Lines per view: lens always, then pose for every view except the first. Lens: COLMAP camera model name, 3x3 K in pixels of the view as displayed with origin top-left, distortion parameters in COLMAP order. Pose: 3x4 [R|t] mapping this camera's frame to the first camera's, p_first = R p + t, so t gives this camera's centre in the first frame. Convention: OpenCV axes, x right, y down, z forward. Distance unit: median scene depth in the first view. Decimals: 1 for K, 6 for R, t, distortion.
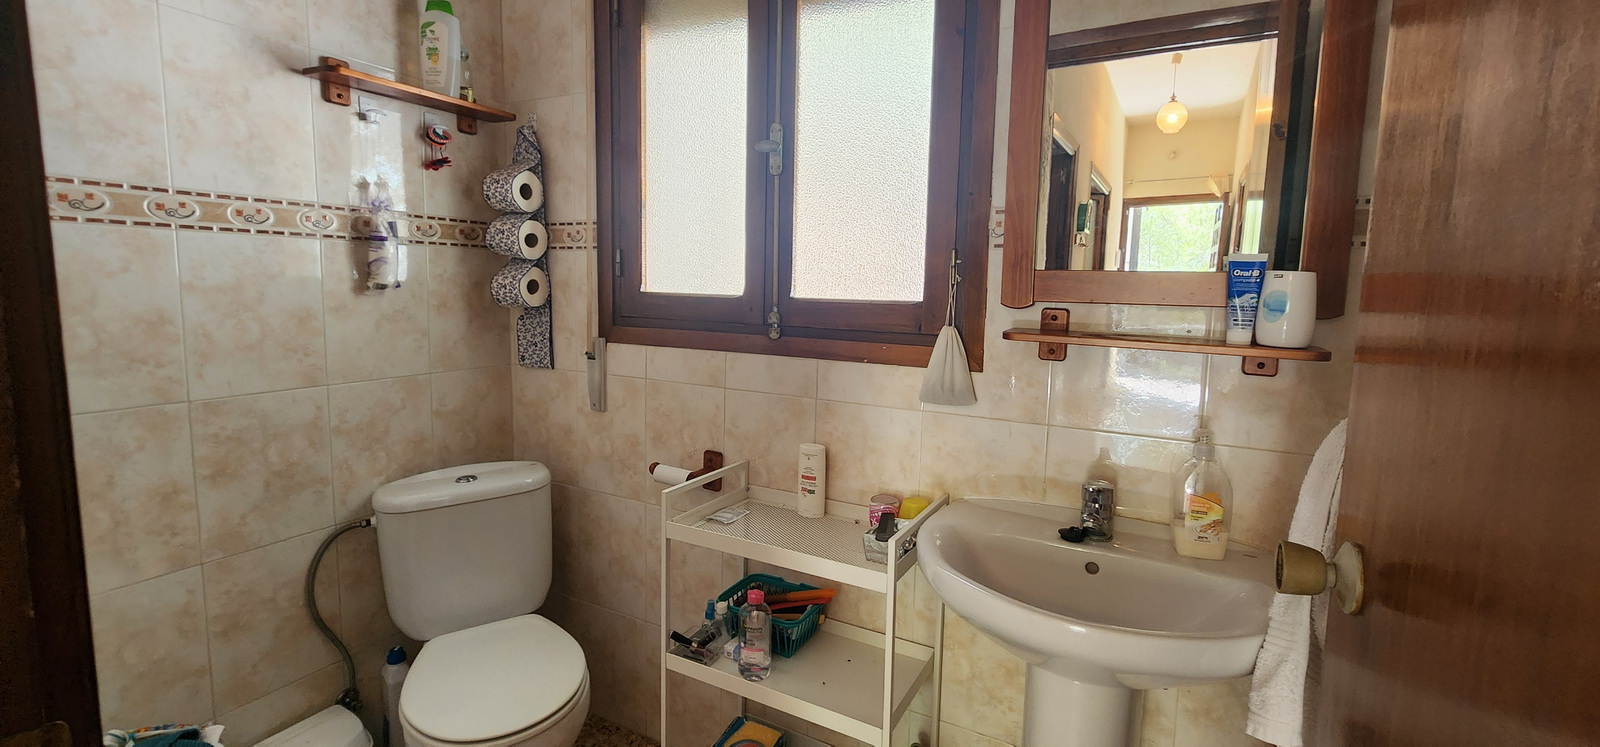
lens RADIAL K [[661.2, 0, 796.3], [0, 661.2, 368.1], [0, 0, 1]] dist [-0.001325, 0.000807]
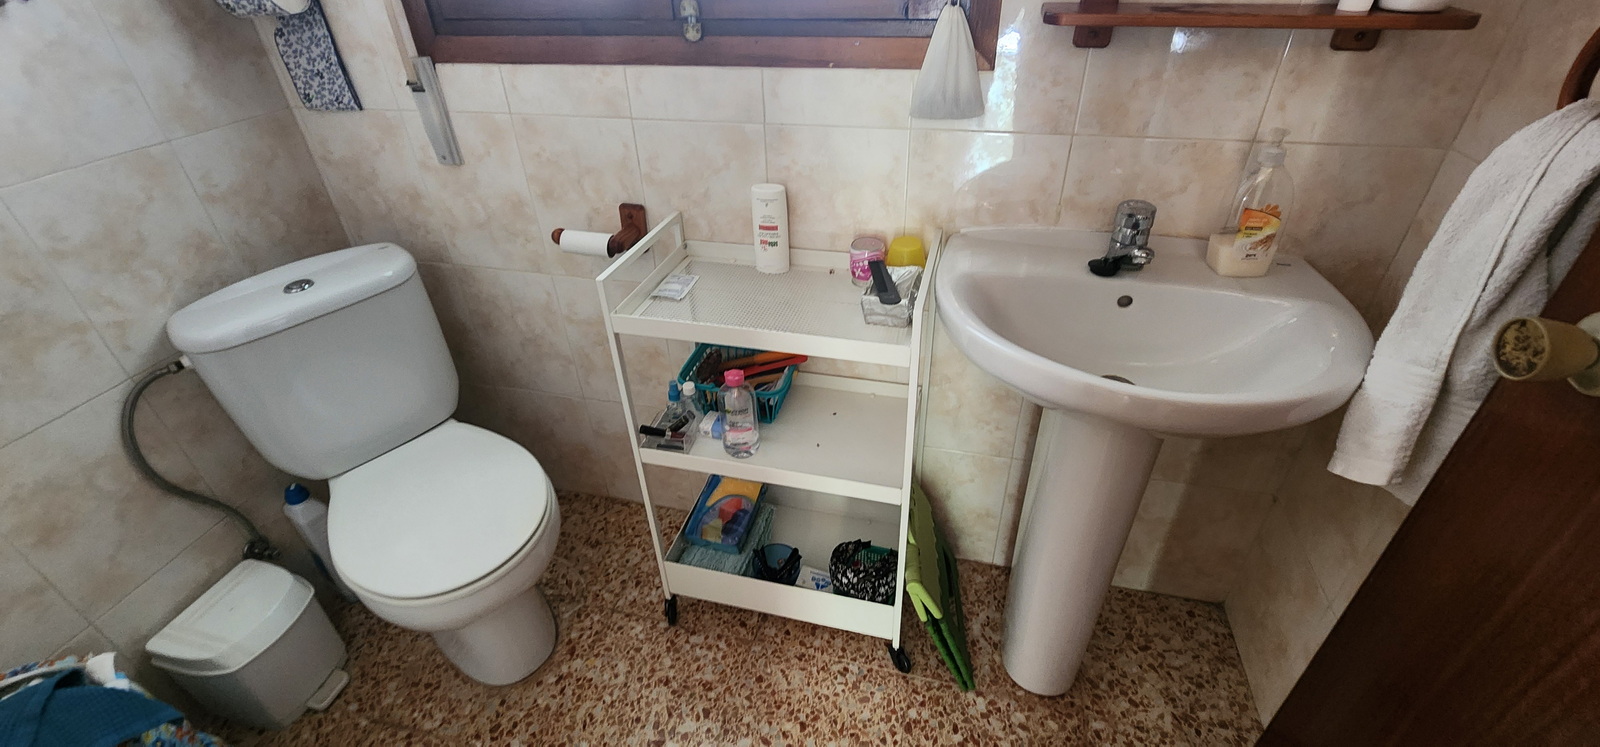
lens RADIAL K [[661.2, 0, 802.7], [0, 661.2, 363.7], [0, 0, 1]] dist [-0.001325, 0.000807]
pose [[0.967722, -0.180745, 0.175628, -0.102373], [0.083890, 0.888165, 0.451803, -0.044645], [-0.237648, -0.422486, 0.874659, 0.189165]]
